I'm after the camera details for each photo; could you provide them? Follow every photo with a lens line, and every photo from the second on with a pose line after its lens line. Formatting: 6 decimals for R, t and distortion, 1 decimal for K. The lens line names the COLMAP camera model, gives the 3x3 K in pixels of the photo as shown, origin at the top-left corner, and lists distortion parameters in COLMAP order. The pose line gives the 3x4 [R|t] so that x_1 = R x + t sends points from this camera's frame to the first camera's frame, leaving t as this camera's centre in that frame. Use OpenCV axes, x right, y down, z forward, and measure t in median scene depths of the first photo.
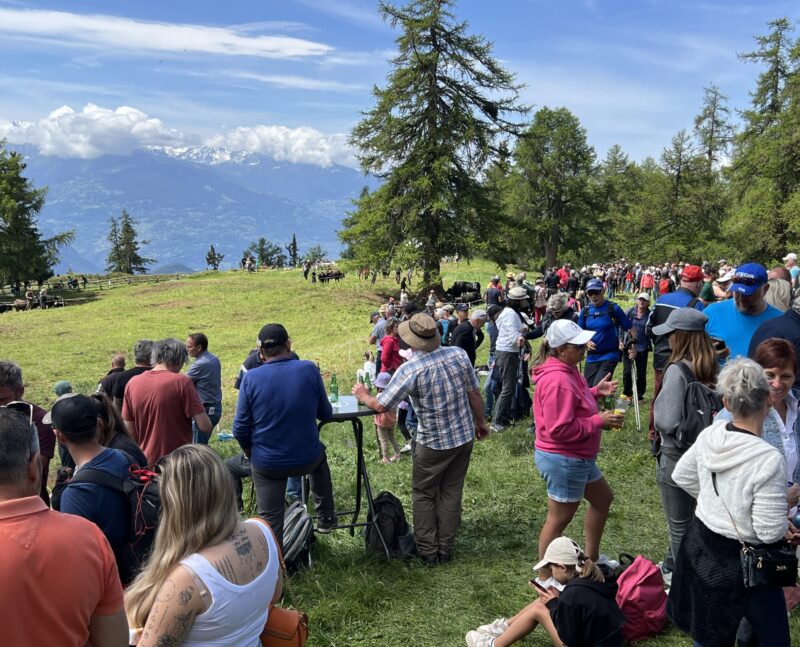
lens RADIAL K [[988.0, 0, 400.0], [0, 988.0, 323.5], [0, 0, 1]] dist [0.166912, -0.436648]
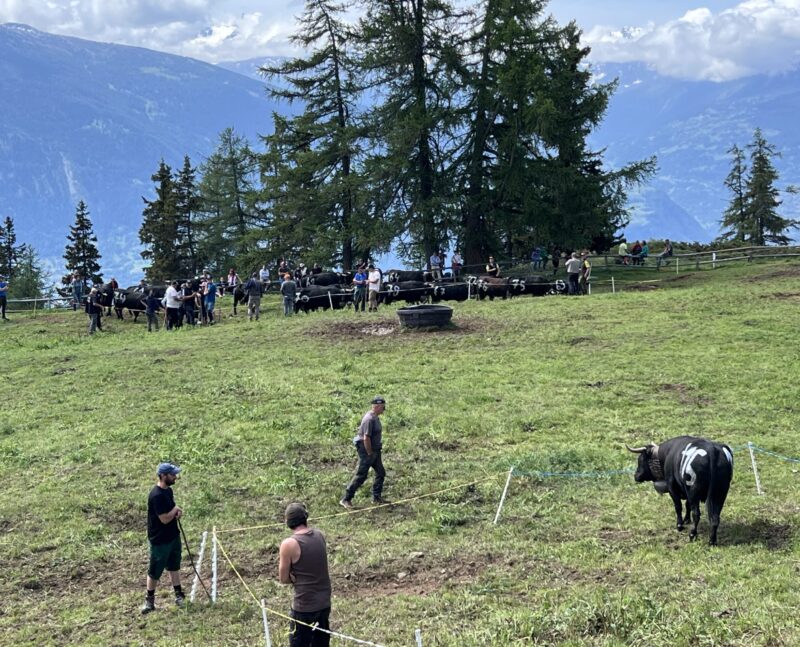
lens RADIAL K [[1565.0, 0, 400.0], [0, 1565.0, 323.5], [0, 0, 1]] dist [0.061427, 0.080305]
pose [[0.874457, 0.052837, -0.482217, -0.025436], [-0.060180, 0.998187, 0.000241, 0.003445], [0.481356, 0.028809, 0.876052, 0.150448]]
